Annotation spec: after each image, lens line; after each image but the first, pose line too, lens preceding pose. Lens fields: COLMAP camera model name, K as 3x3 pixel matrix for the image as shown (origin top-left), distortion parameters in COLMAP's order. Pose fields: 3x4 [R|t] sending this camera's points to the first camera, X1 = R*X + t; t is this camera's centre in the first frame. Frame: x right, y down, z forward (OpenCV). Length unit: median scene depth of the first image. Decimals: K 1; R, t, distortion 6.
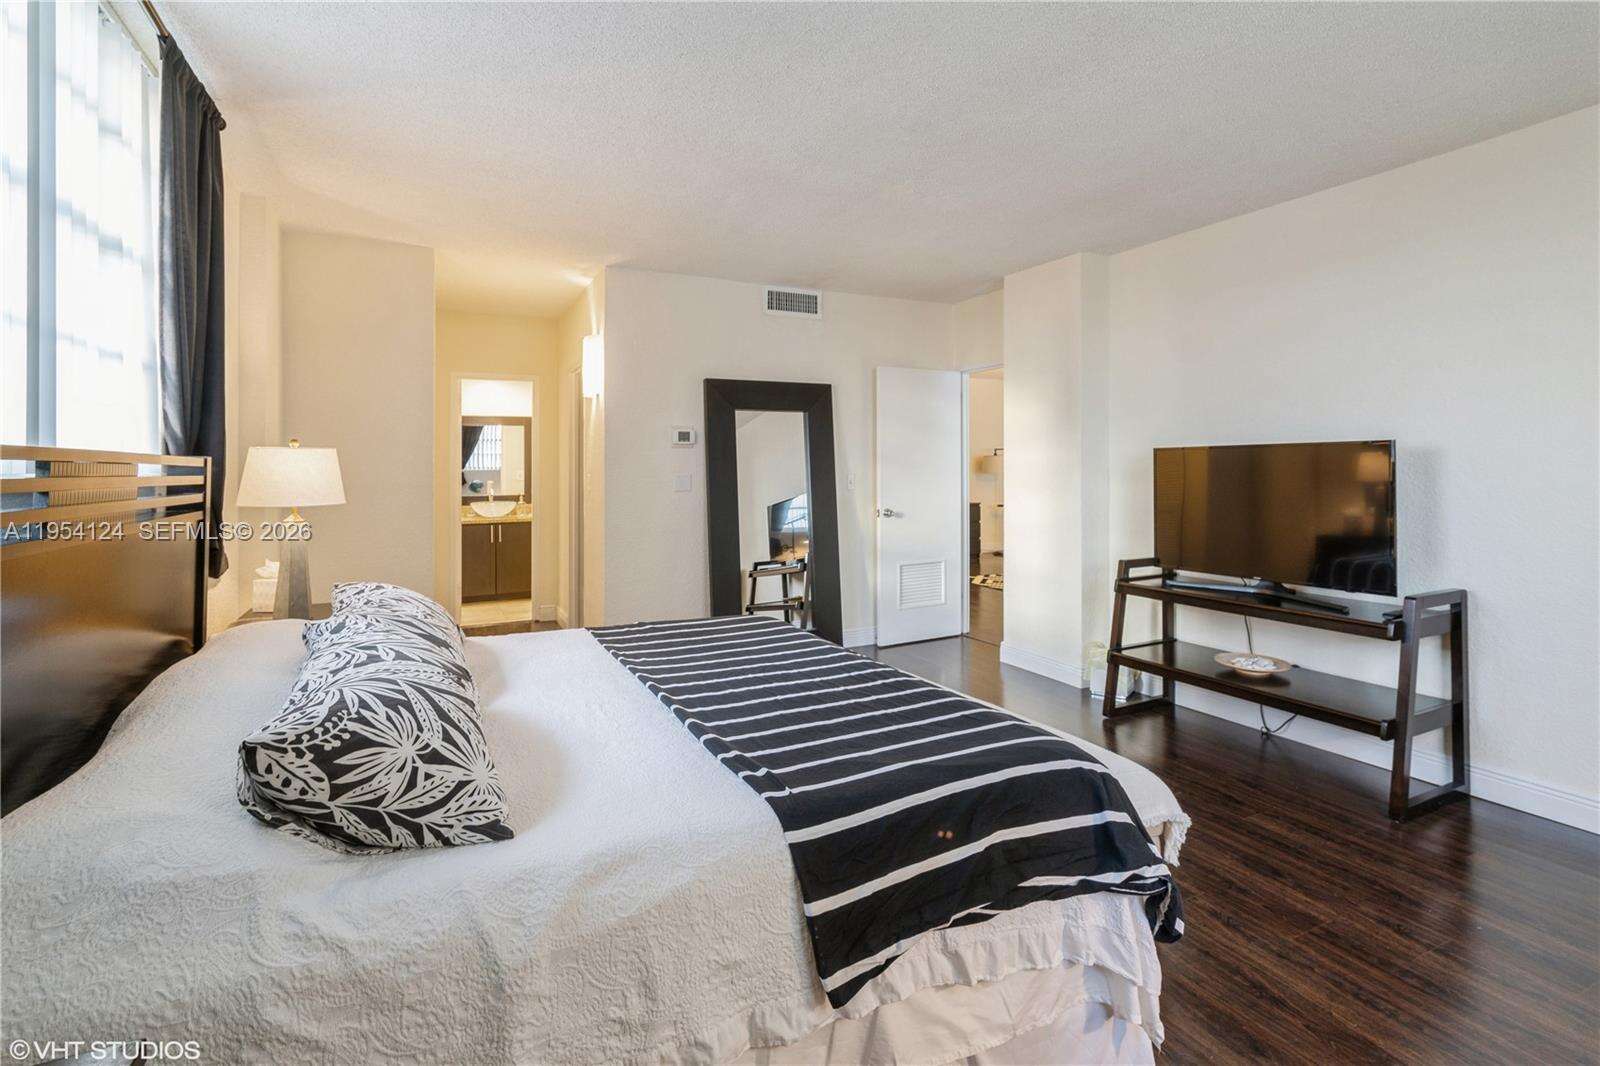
lens RADIAL K [[738.5, 0, 786.9], [0, 738.5, 495.3], [0, 0, 1]] dist [-0.001763, -0.000609]
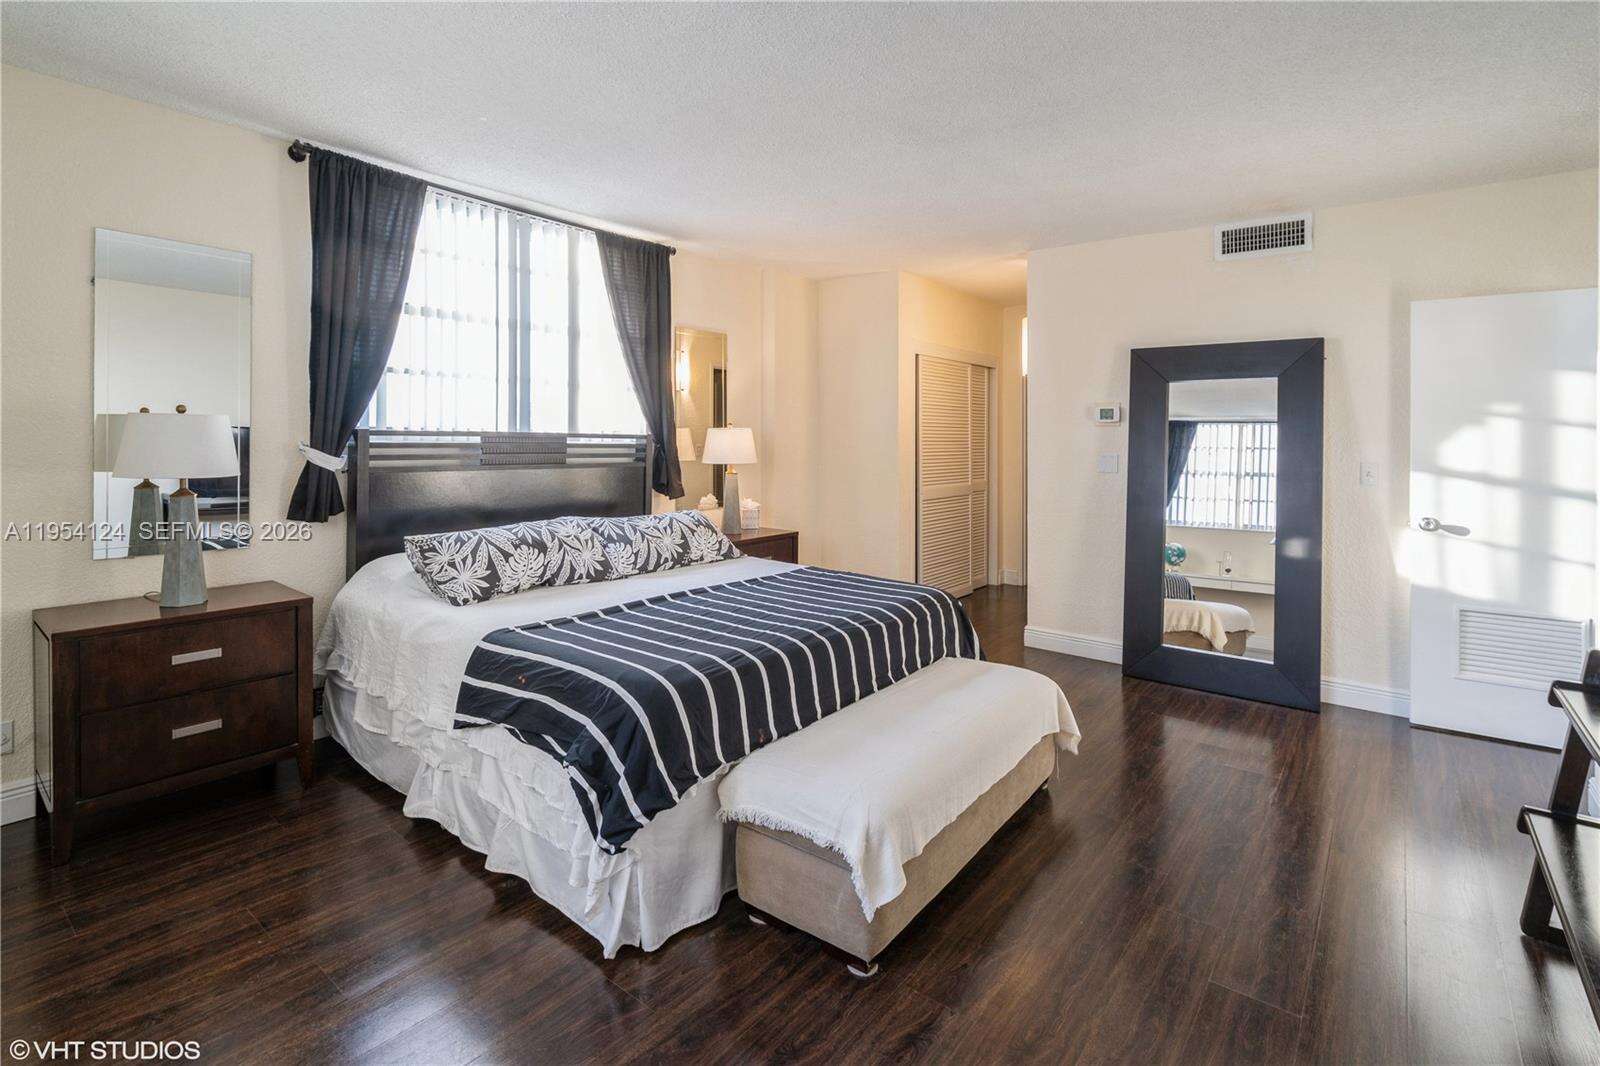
lens RADIAL K [[768.8, 0, 799.8], [0, 768.8, 465.4], [0, 0, 1]] dist [-0.002530, -0.000004]
pose [[0.440884, 0.045045, -0.896433, 0.554226], [-0.049598, 0.998437, 0.025778, -0.020268], [0.896193, 0.033097, 0.442428, 0.225629]]
